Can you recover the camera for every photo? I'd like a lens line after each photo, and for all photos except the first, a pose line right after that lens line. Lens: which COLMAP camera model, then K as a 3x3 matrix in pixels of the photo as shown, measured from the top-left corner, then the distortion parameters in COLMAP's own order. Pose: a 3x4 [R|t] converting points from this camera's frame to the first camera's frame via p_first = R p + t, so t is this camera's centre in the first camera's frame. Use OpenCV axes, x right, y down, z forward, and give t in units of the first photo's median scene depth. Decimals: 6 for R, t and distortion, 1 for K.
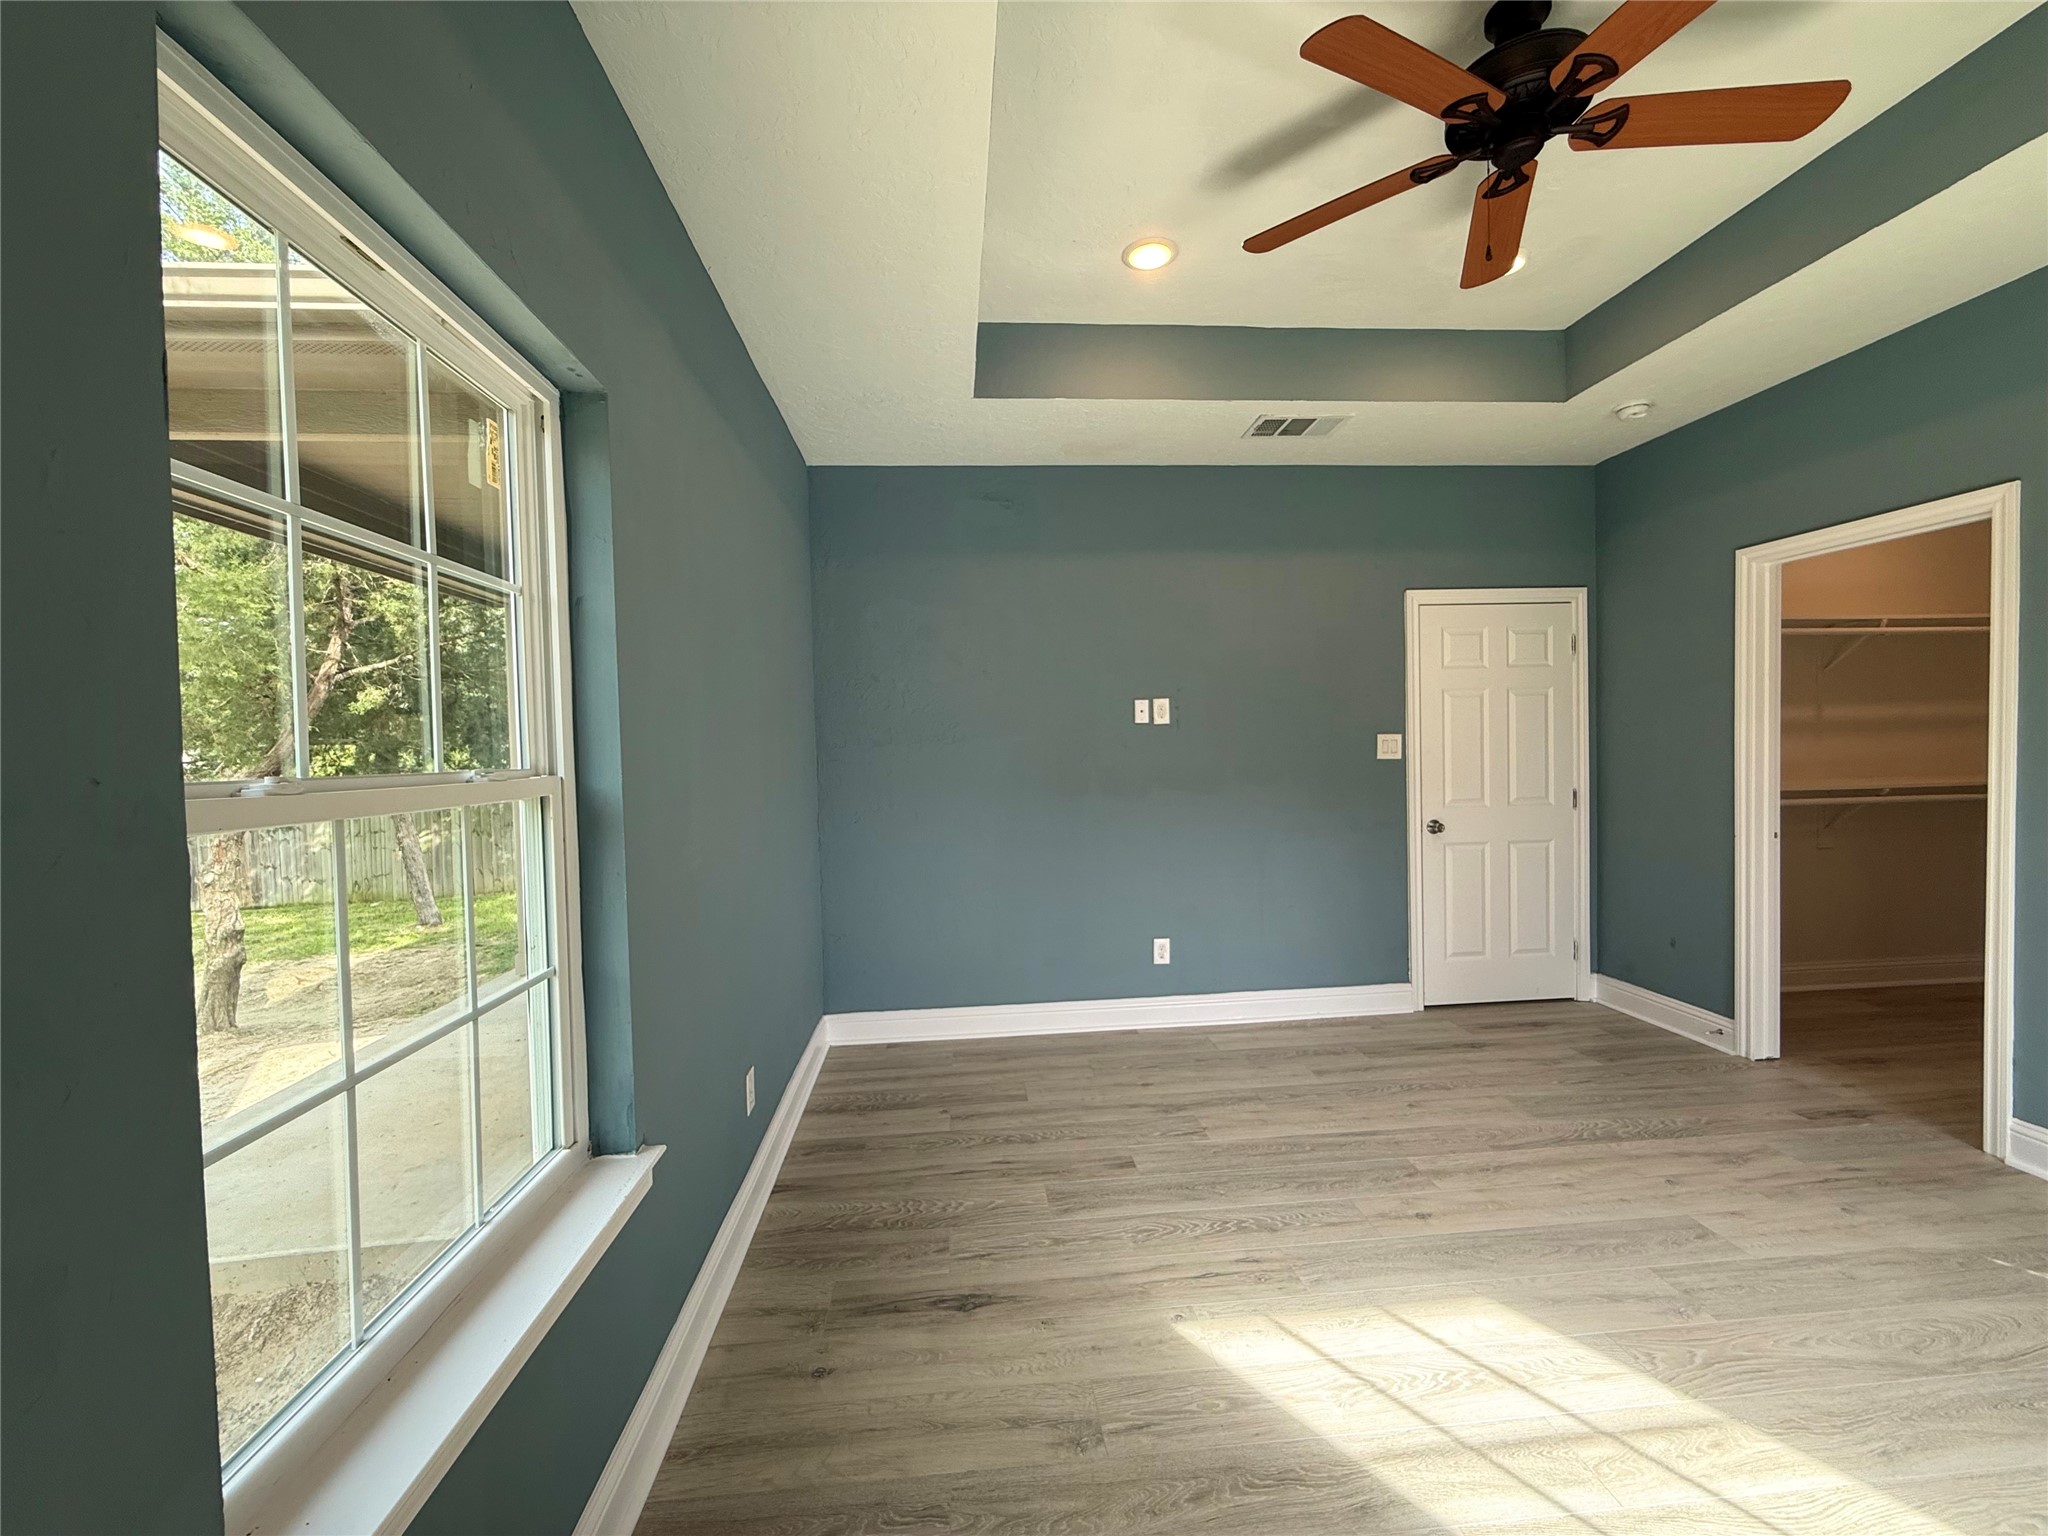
lens RADIAL K [[823.5, 0, 1021.8], [0, 823.5, 762.7], [0, 0, 1]] dist [-0.001559, 0.000113]
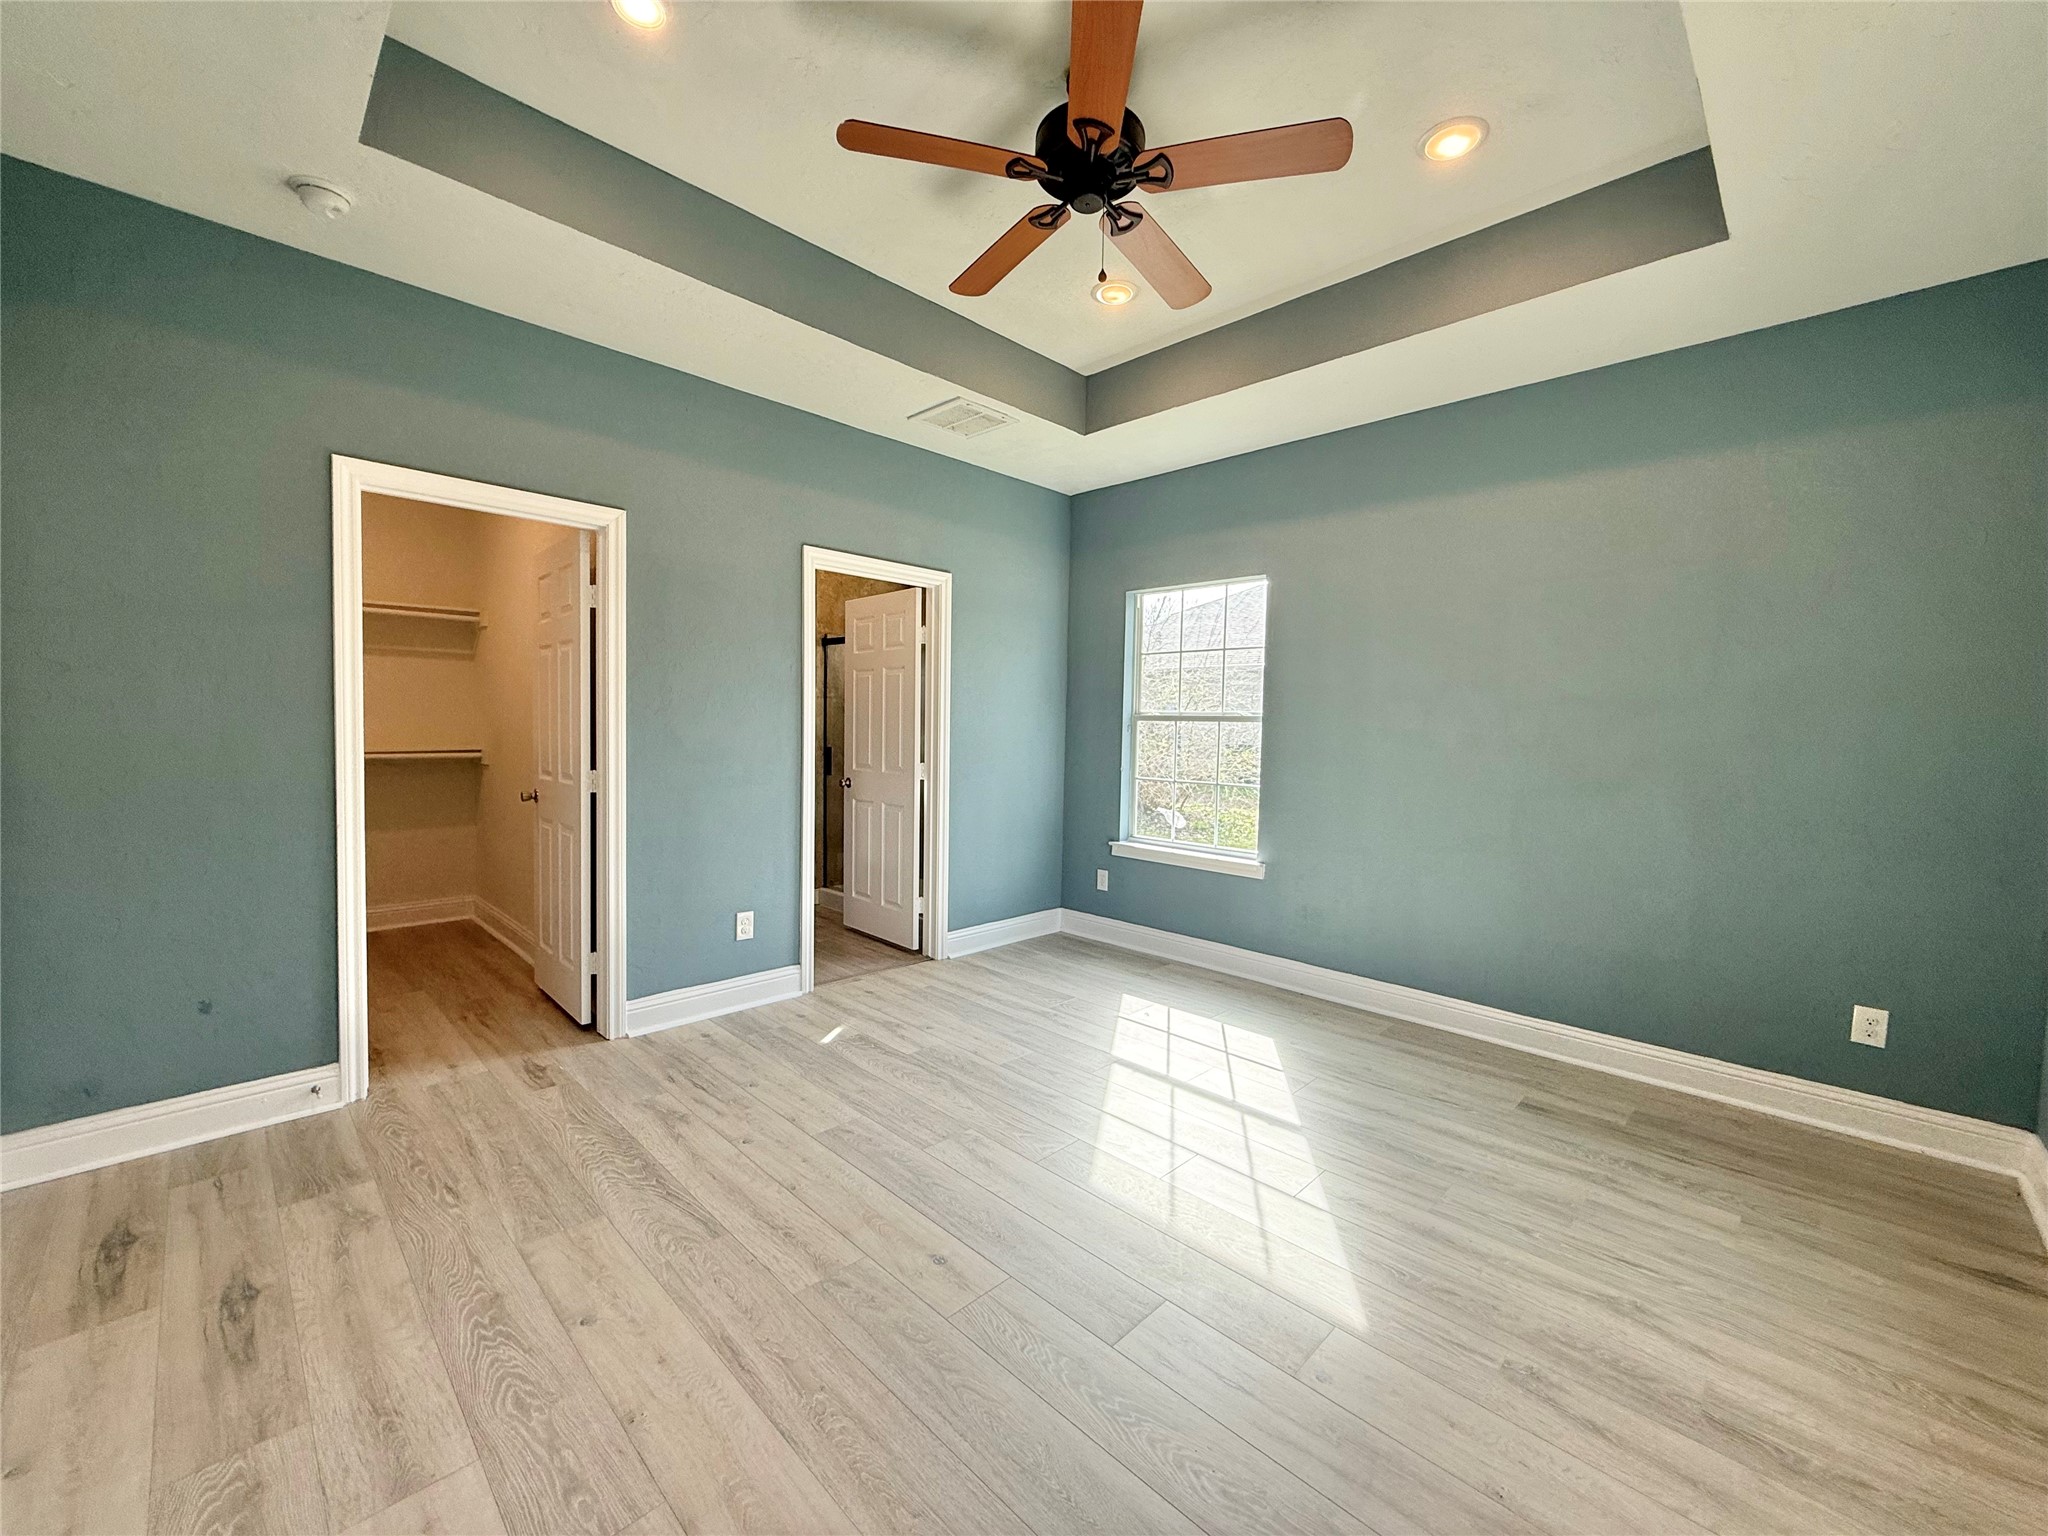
lens RADIAL K [[823.5, 0, 1021.8], [0, 823.5, 762.7], [0, 0, 1]] dist [-0.001559, 0.000113]
pose [[-0.647301, -0.022145, 0.761913, -0.163138], [0.014448, 0.999042, 0.041312, 0.009871], [-0.762097, 0.037749, -0.646361, 1.225579]]
